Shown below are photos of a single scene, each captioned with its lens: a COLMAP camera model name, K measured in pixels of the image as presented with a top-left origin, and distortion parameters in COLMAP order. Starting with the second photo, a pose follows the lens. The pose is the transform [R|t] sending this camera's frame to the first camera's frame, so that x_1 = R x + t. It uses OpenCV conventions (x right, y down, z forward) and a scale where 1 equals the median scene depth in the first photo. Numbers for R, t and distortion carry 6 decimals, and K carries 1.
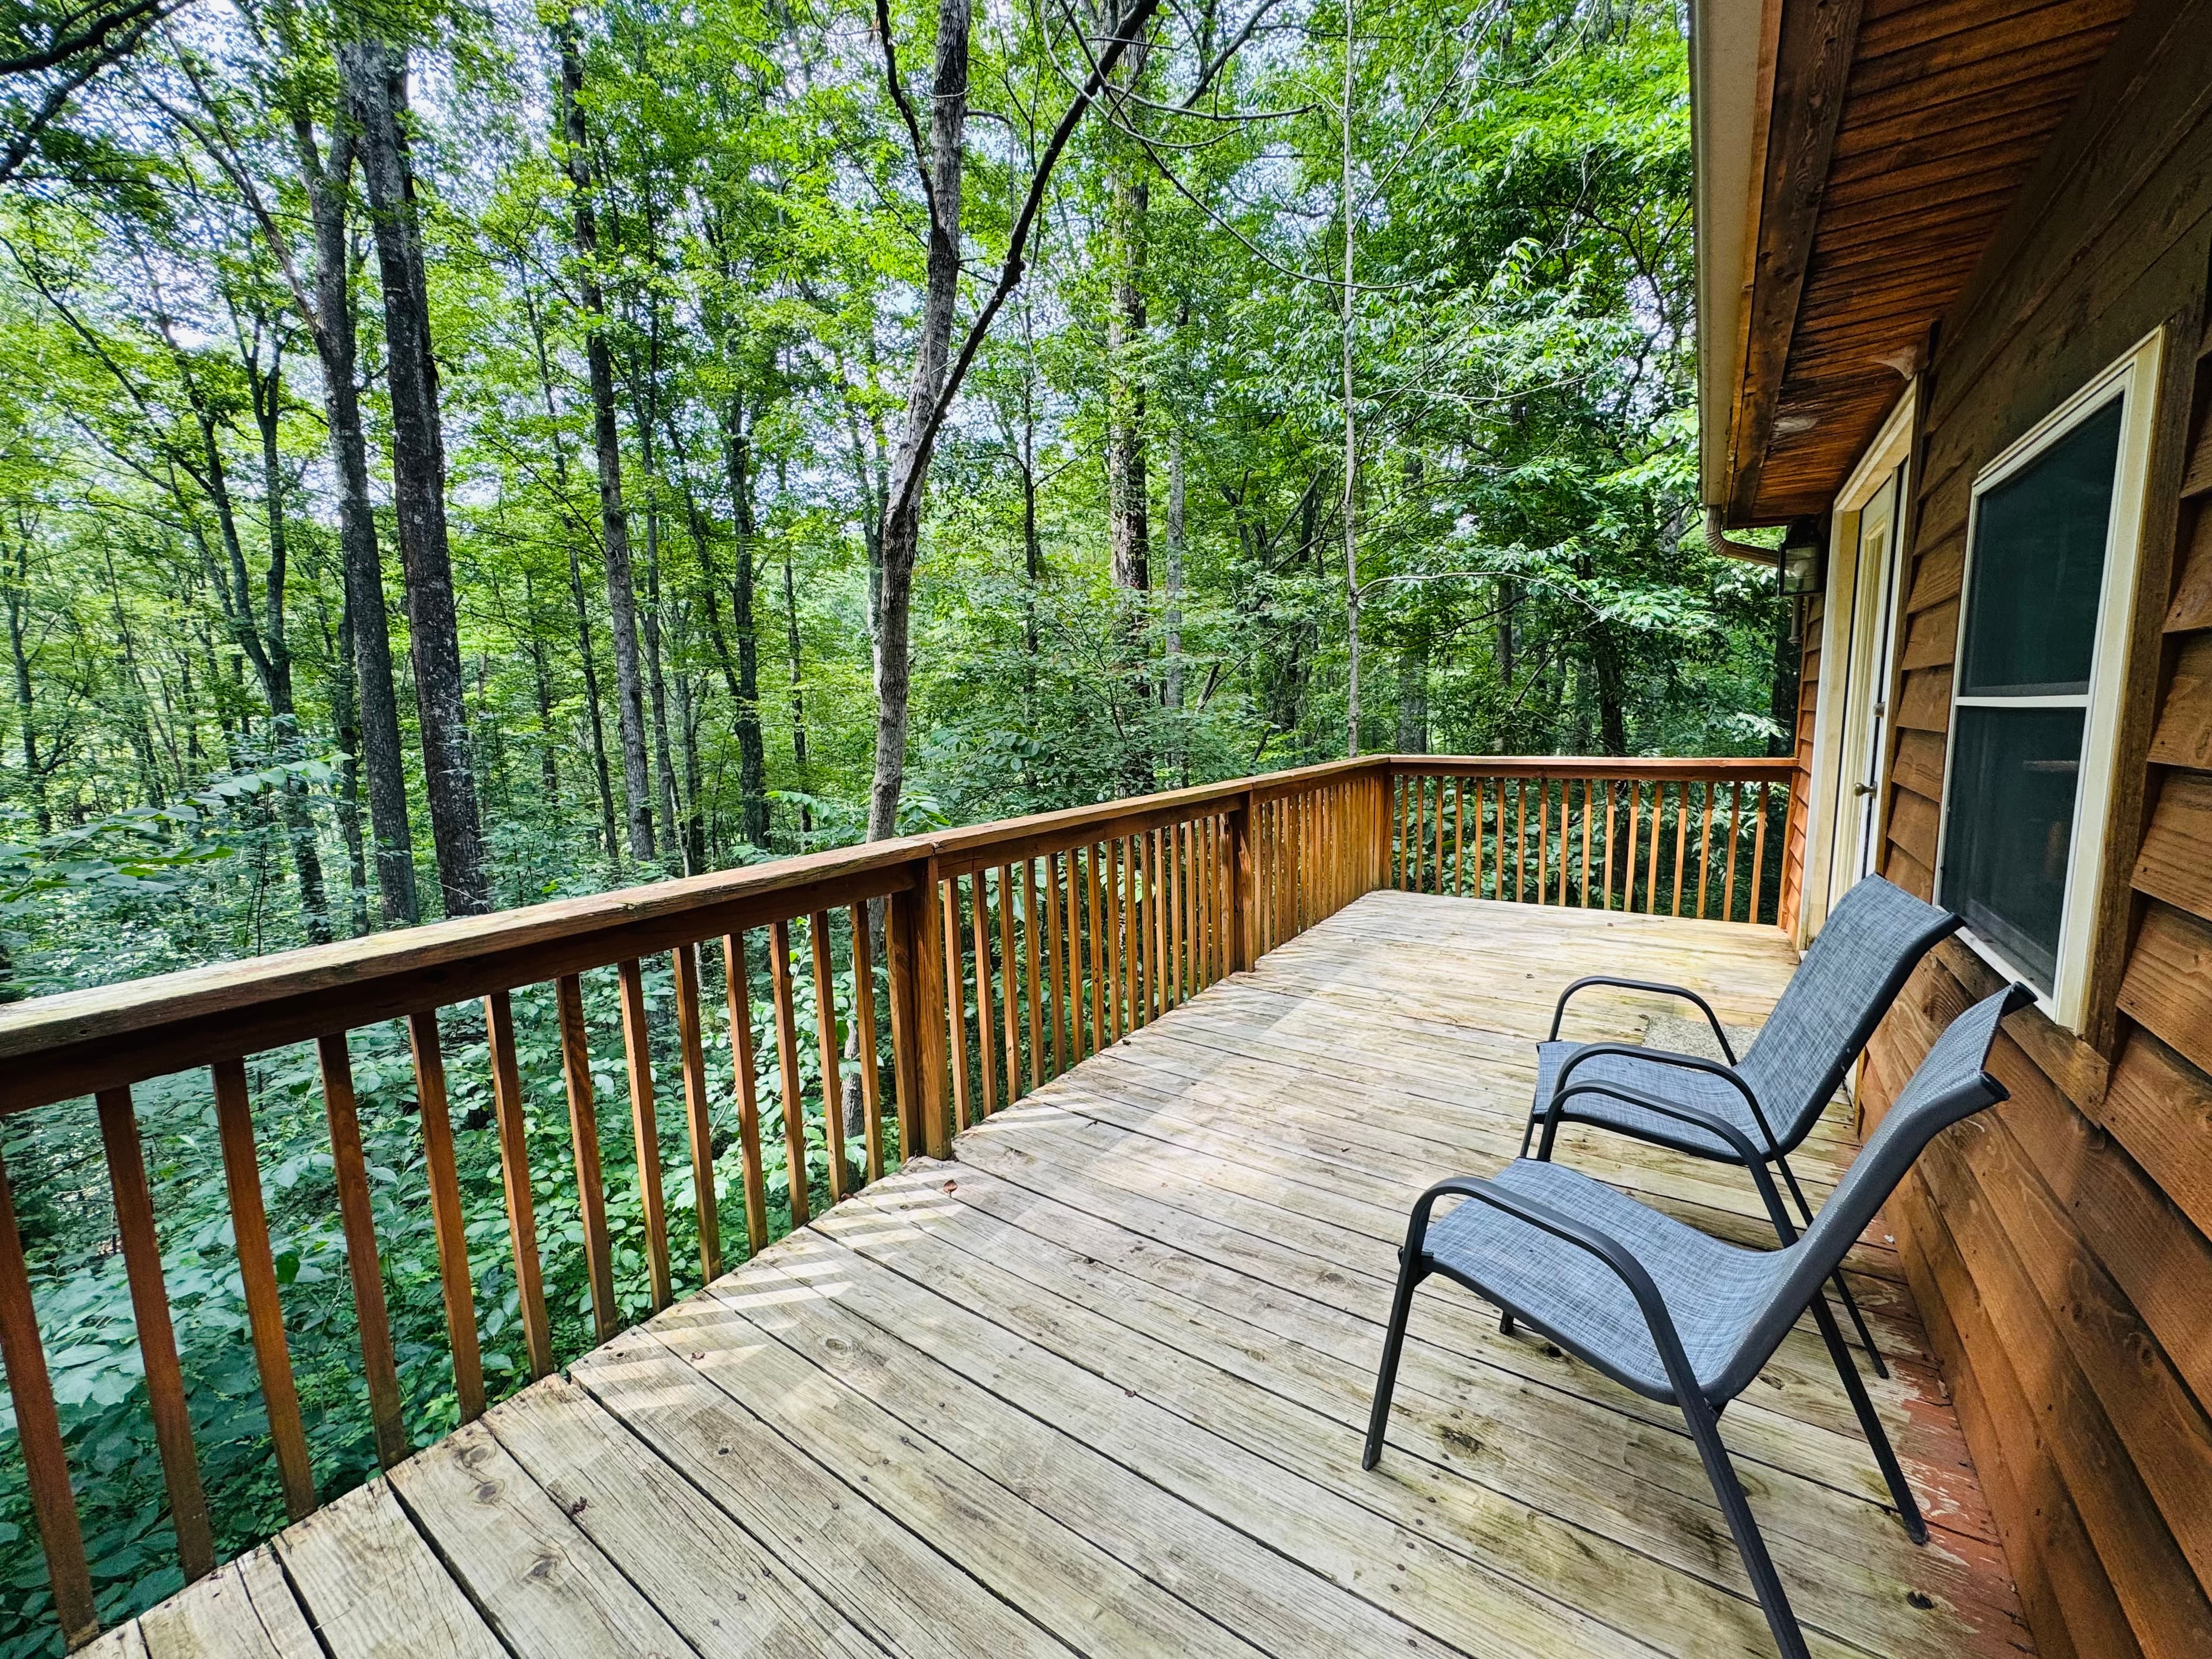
lens RADIAL K [[868.4, 0, 1106.0], [0, 868.4, 829.5], [0, 0, 1]] dist [0.001163, 0.000124]
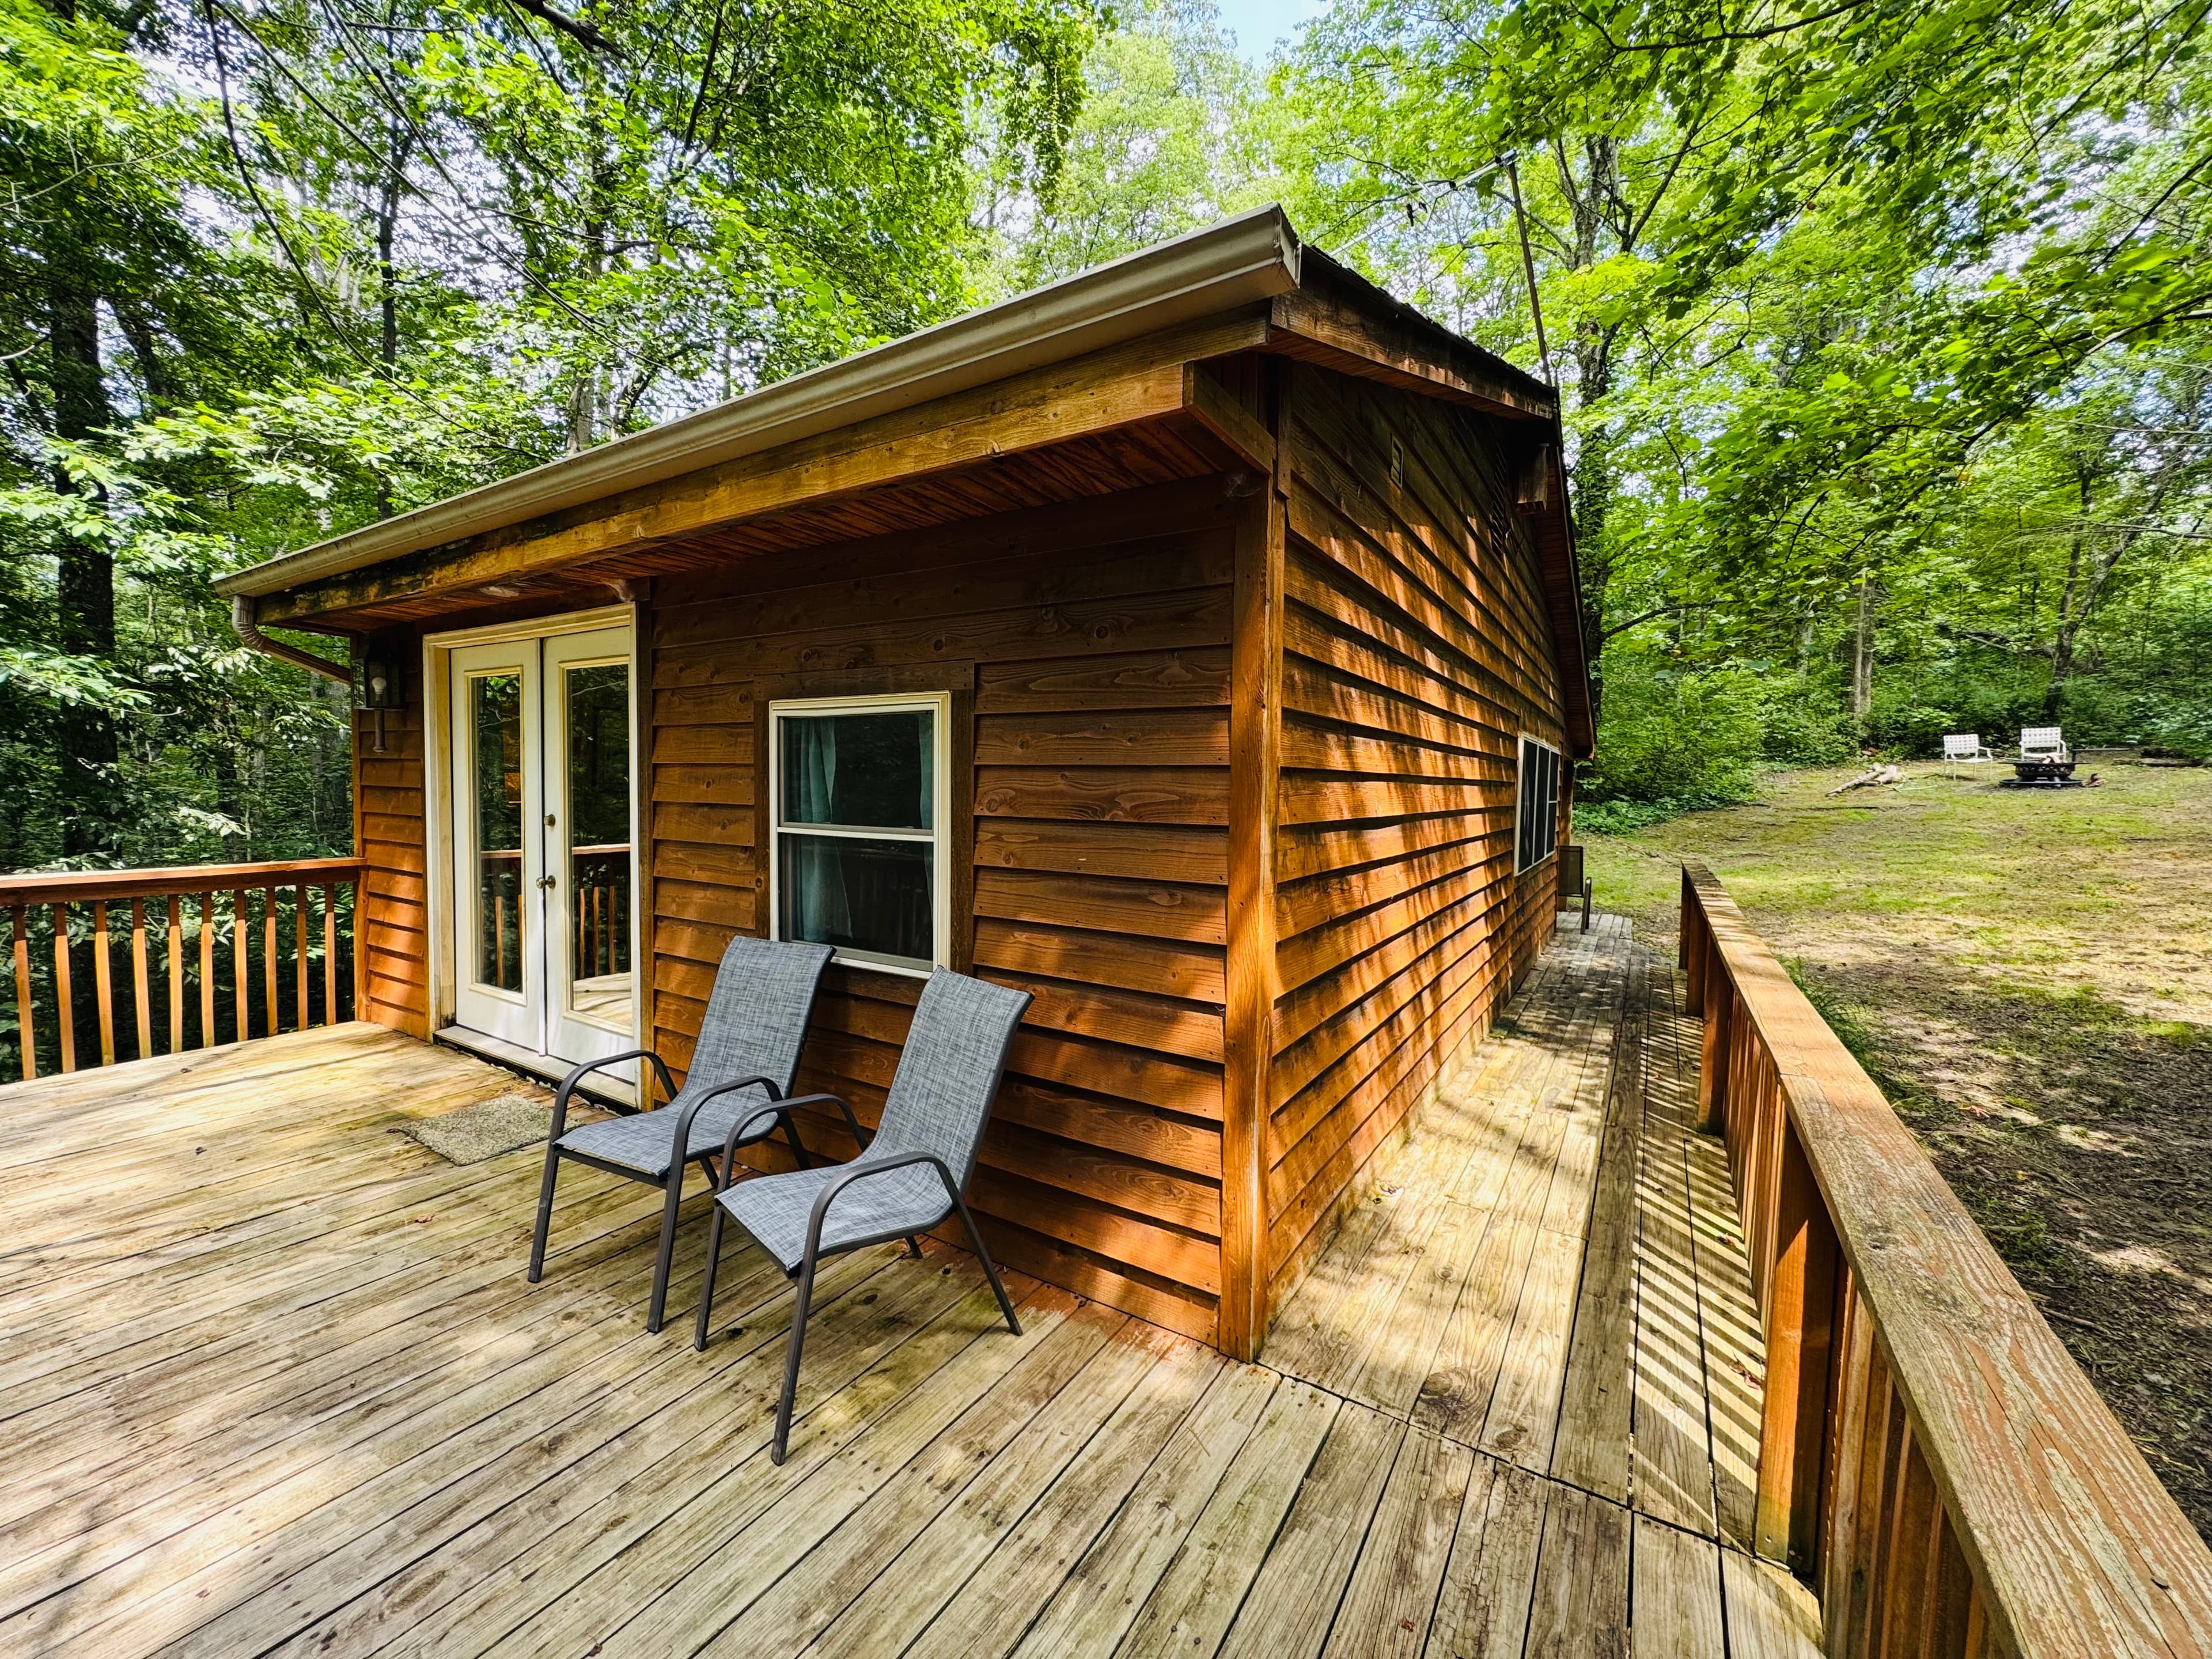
lens RADIAL K [[881.2, 0, 1105.1], [0, 881.2, 824.7], [0, 0, 1]] dist [-0.003361, 0.000933]
pose [[-0.045561, -0.018929, 0.998782, -0.484503], [0.113843, 0.993208, 0.024017, -0.072639], [-0.992453, 0.114799, -0.043097, 0.252413]]
